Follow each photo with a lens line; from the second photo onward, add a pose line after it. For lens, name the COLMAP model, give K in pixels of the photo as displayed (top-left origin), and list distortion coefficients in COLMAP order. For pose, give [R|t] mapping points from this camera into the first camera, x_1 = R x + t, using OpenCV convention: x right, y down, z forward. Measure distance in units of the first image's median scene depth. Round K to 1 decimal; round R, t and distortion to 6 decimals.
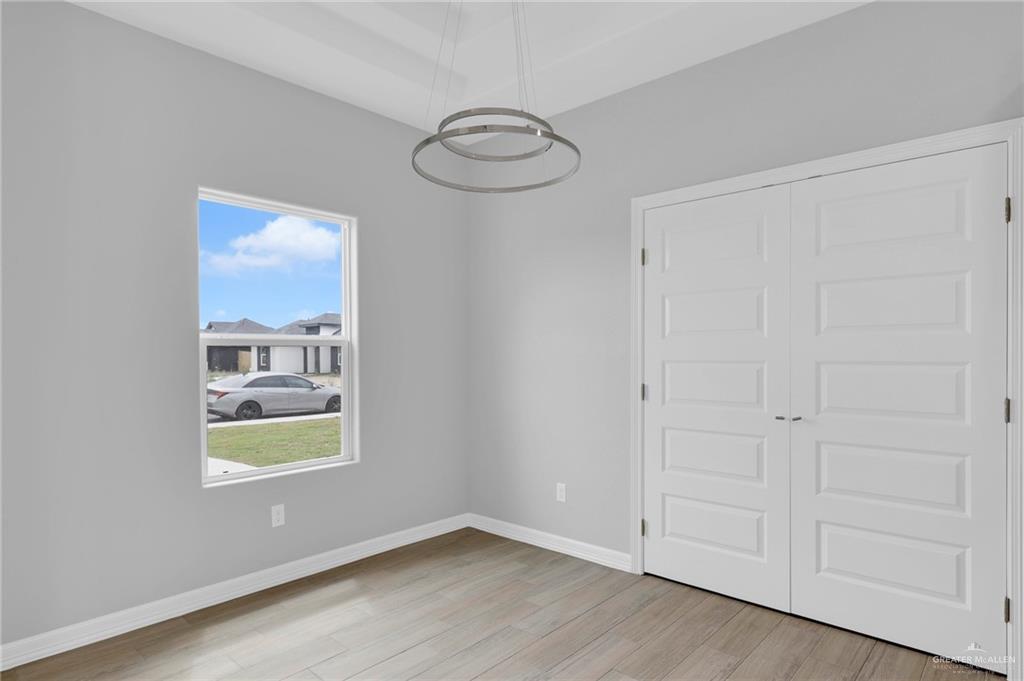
lens RADIAL K [[569.3, 0, 514.2], [0, 569.3, 354.8], [0, 0, 1]] dist [0.001600, -0.000493]
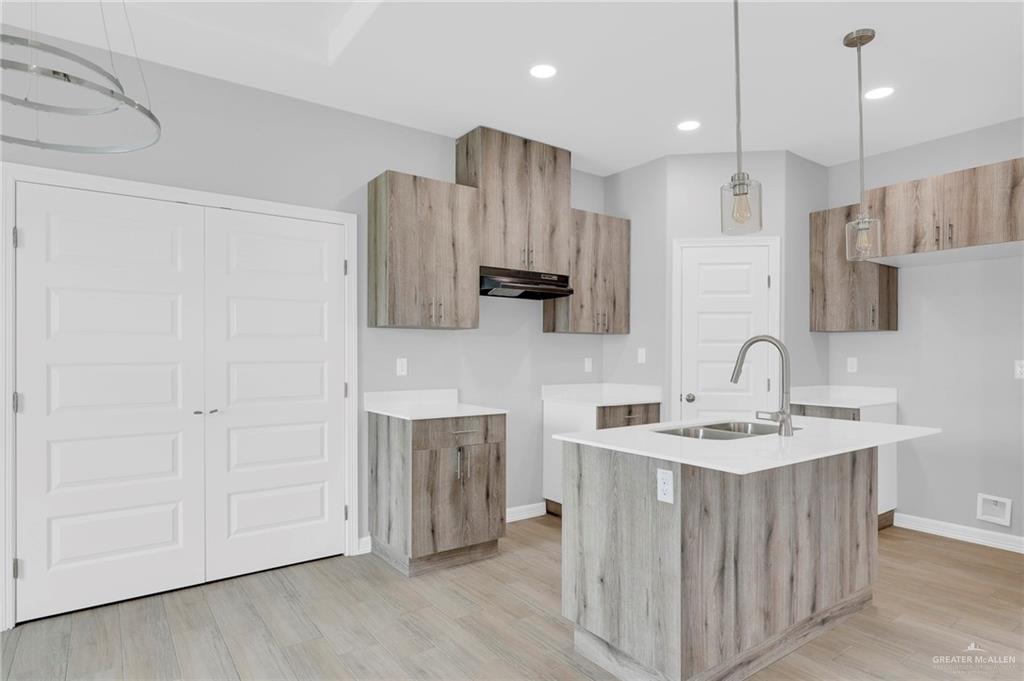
lens RADIAL K [[569.3, 0, 514.2], [0, 569.3, 354.8], [0, 0, 1]] dist [0.001600, -0.000493]
pose [[0.201783, 0.000257, 0.979430, -0.502536], [0.005351, 0.999985, -0.001365, 0.001569], [-0.979416, 0.005516, 0.201779, 0.156221]]
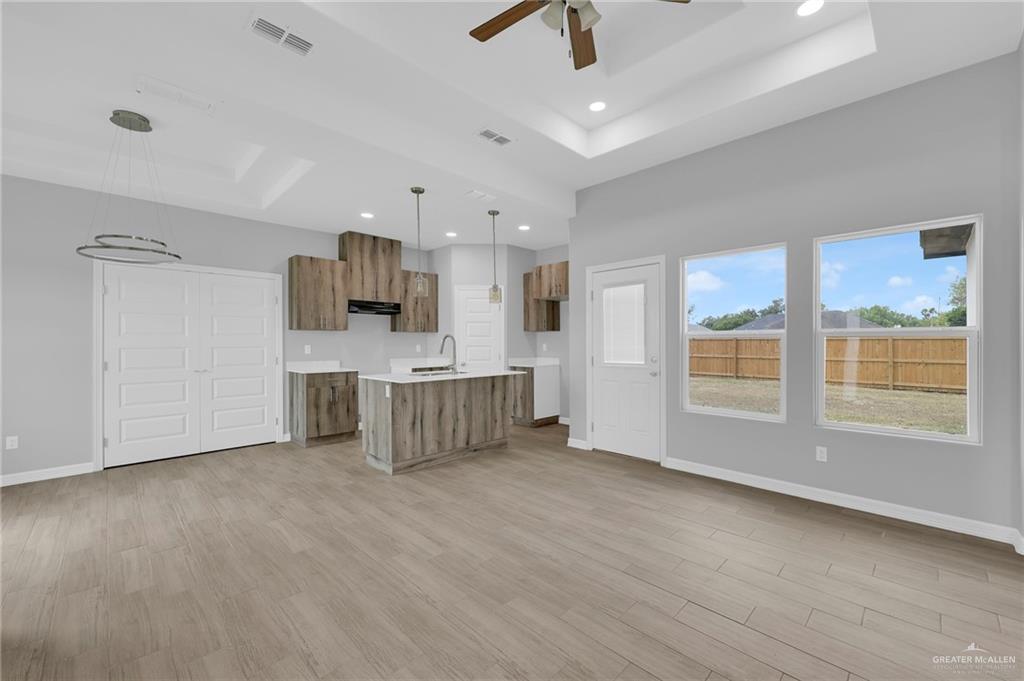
lens RADIAL K [[413.7, 0, 513.4], [0, 413.7, 340.8], [0, 0, 1]] dist [-0.001438, -0.000238]
pose [[0.053400, 0.006616, 0.998551, -1.154241], [0.010712, 0.999917, -0.007198, 0.011041], [-0.998516, 0.011081, 0.053324, -0.397853]]
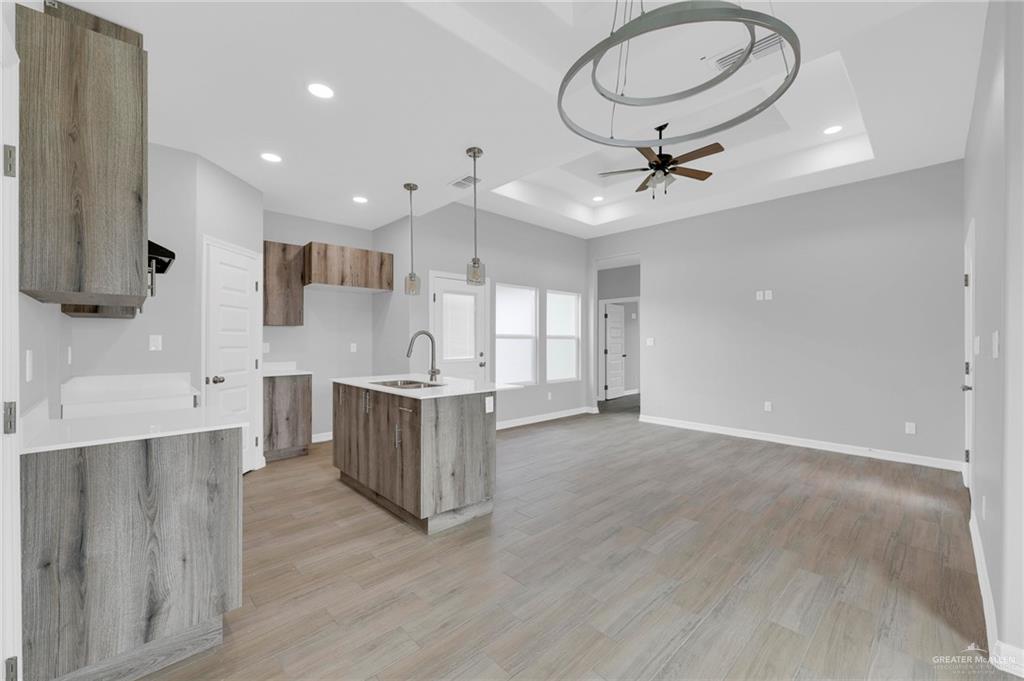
lens RADIAL K [[413.7, 0, 513.4], [0, 413.7, 340.8], [0, 0, 1]] dist [-0.001438, -0.000238]
pose [[-0.997461, 0.002952, 0.071147, 0.109440], [0.003600, 0.999953, 0.008981, -0.008401], [-0.071117, 0.009215, -0.997425, 1.198392]]
